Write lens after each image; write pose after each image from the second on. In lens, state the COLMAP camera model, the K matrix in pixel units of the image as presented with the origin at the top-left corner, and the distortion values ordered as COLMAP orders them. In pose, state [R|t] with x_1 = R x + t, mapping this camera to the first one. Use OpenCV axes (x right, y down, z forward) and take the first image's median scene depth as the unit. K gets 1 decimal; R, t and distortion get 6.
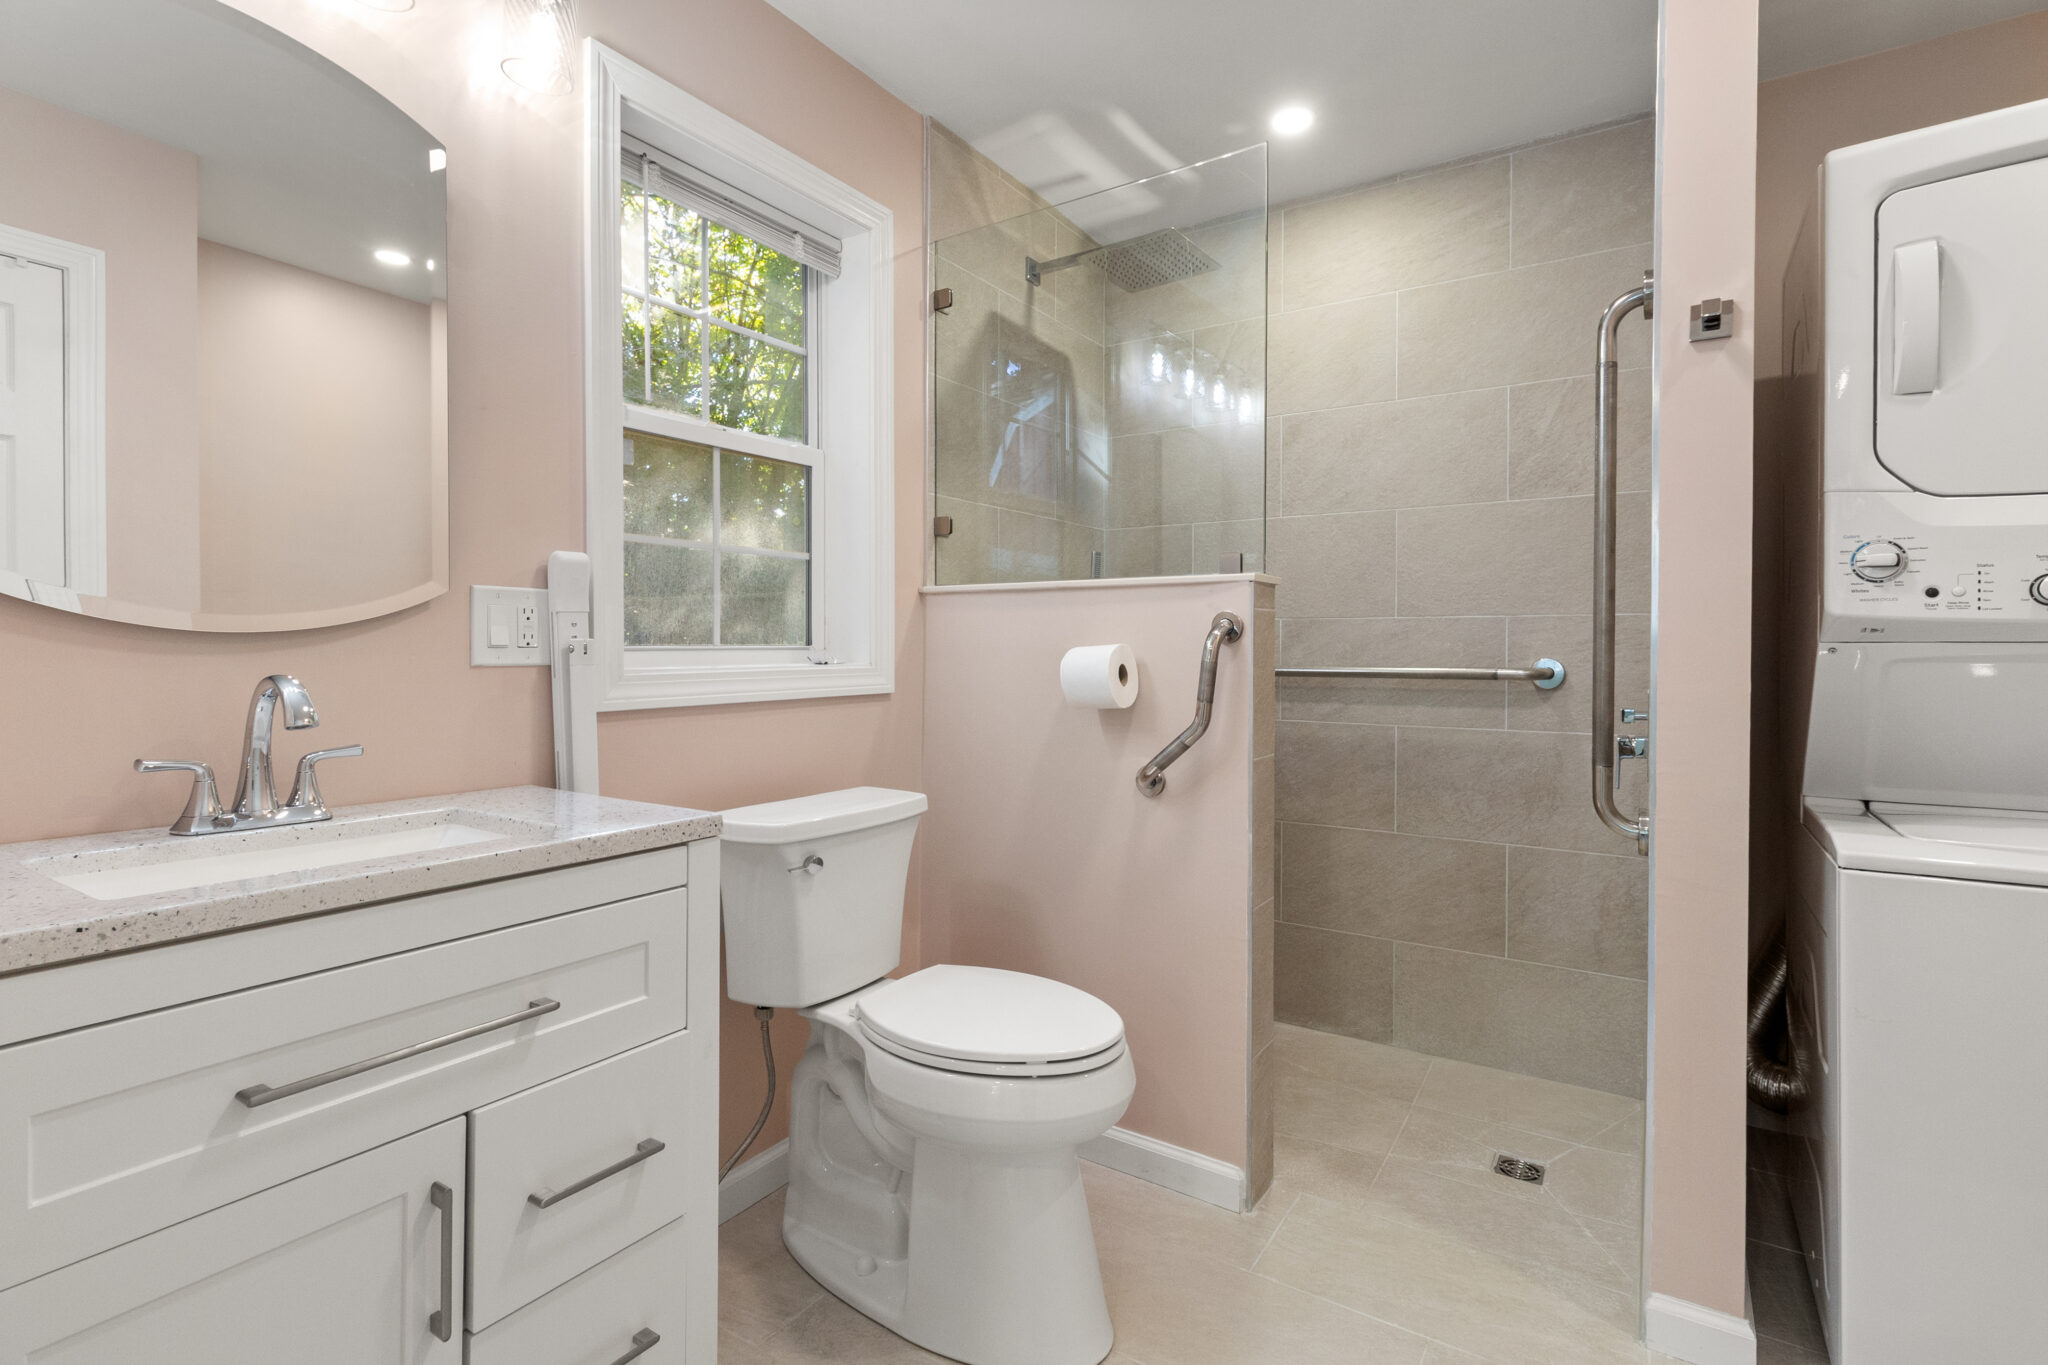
lens RADIAL K [[950.2, 0, 1036.3], [0, 950.2, 648.4], [0, 0, 1]] dist [0.003178, 0.000372]
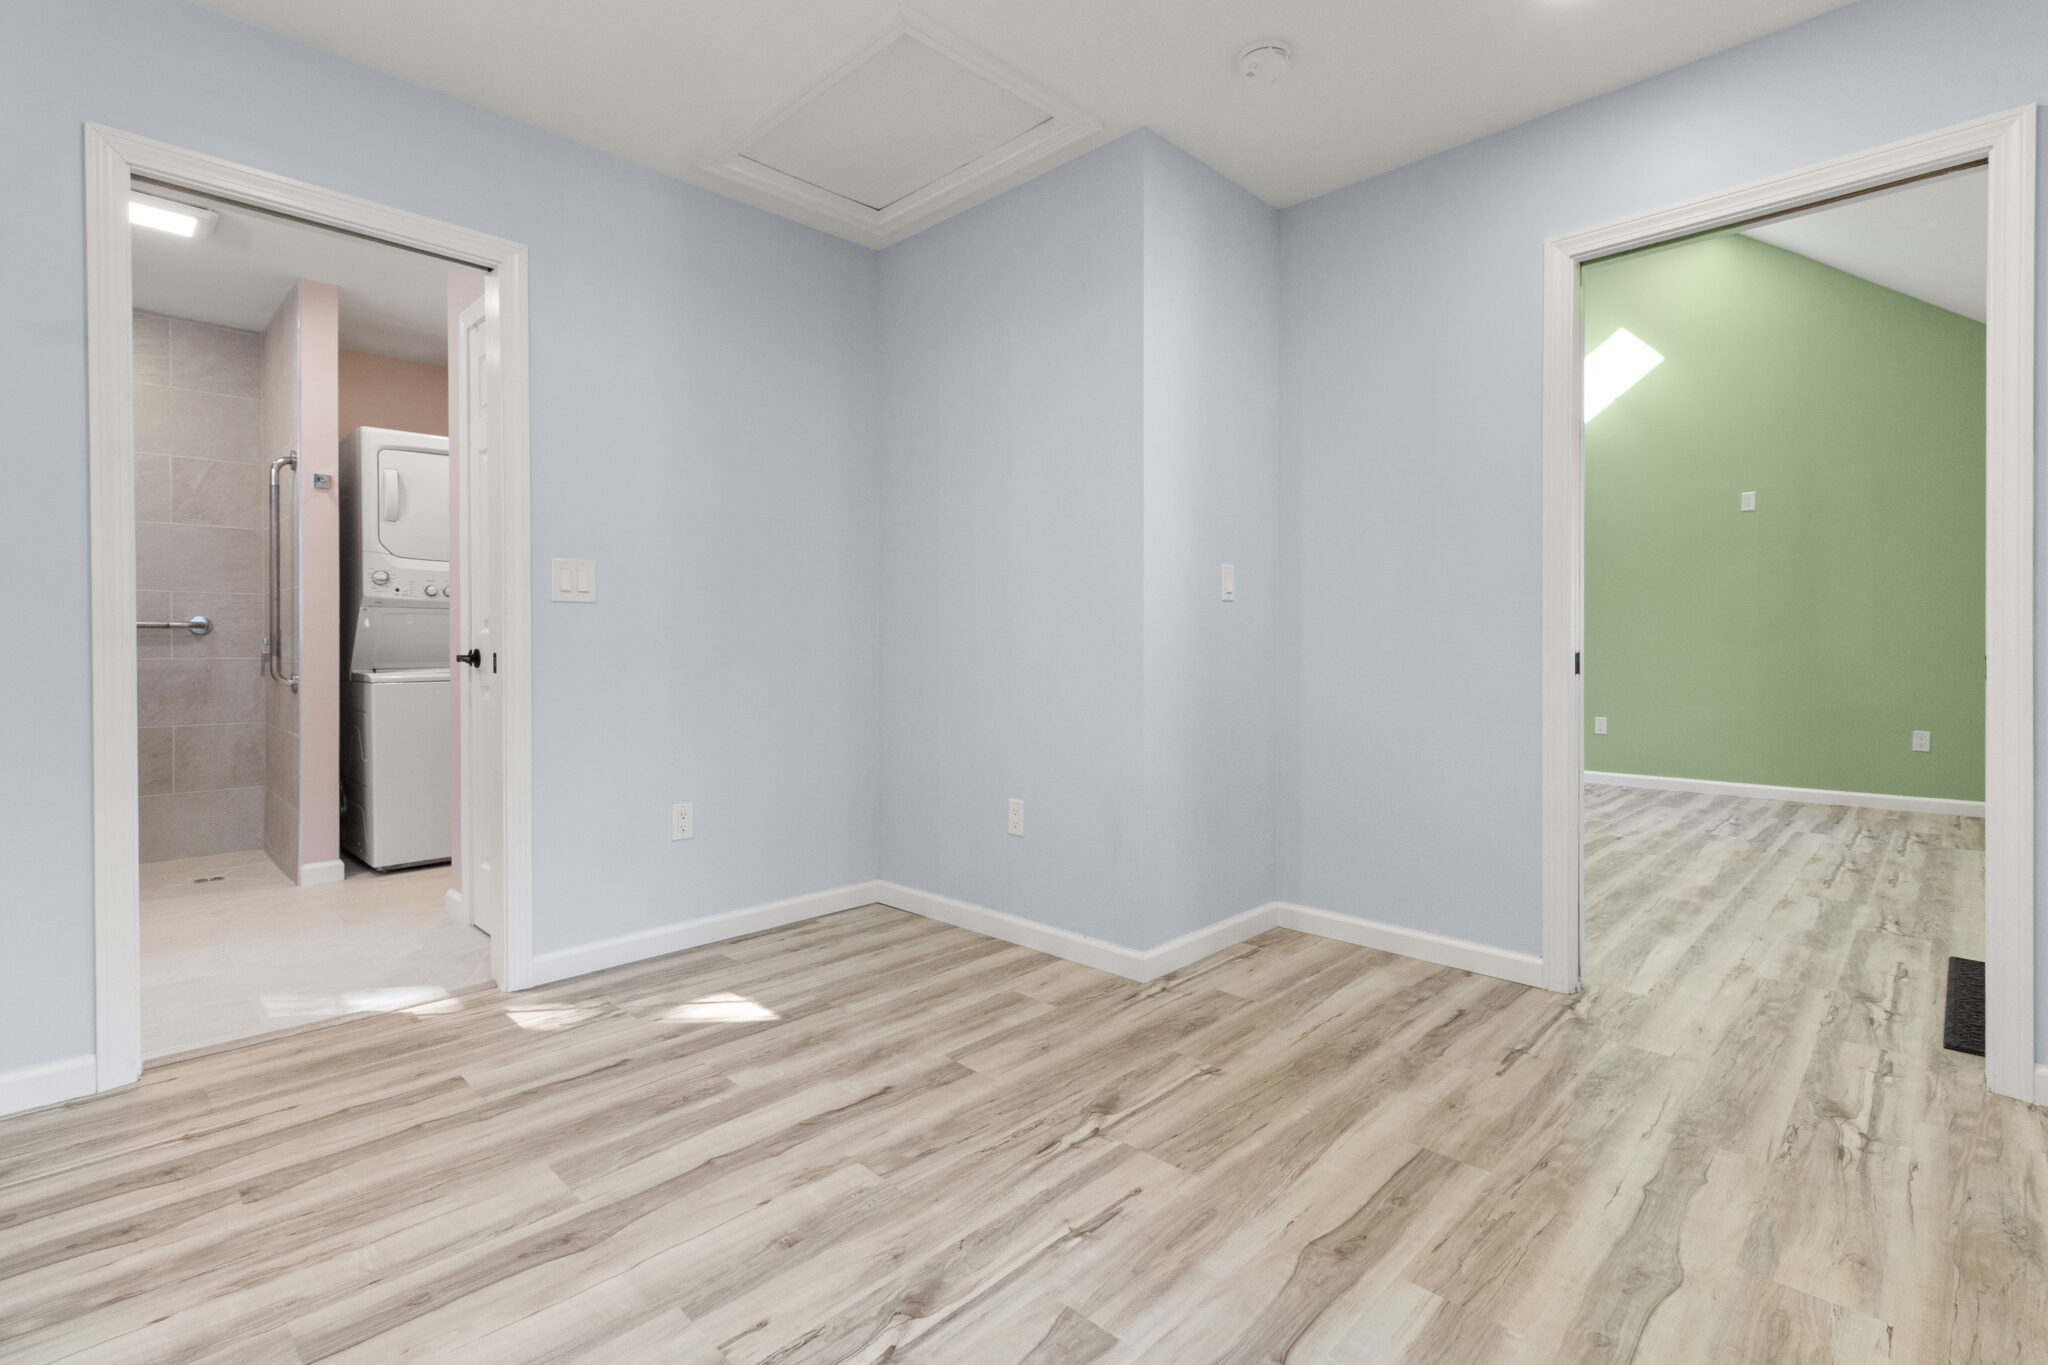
lens RADIAL K [[941.5, 0, 1032.3], [0, 941.5, 660.1], [0, 0, 1]] dist [0.004437, 0.000192]
pose [[0.194679, -0.018690, 0.980689, -1.335126], [0.000949, 0.999822, 0.018866, 0.090781], [-0.980867, -0.002742, 0.194662, -1.292869]]
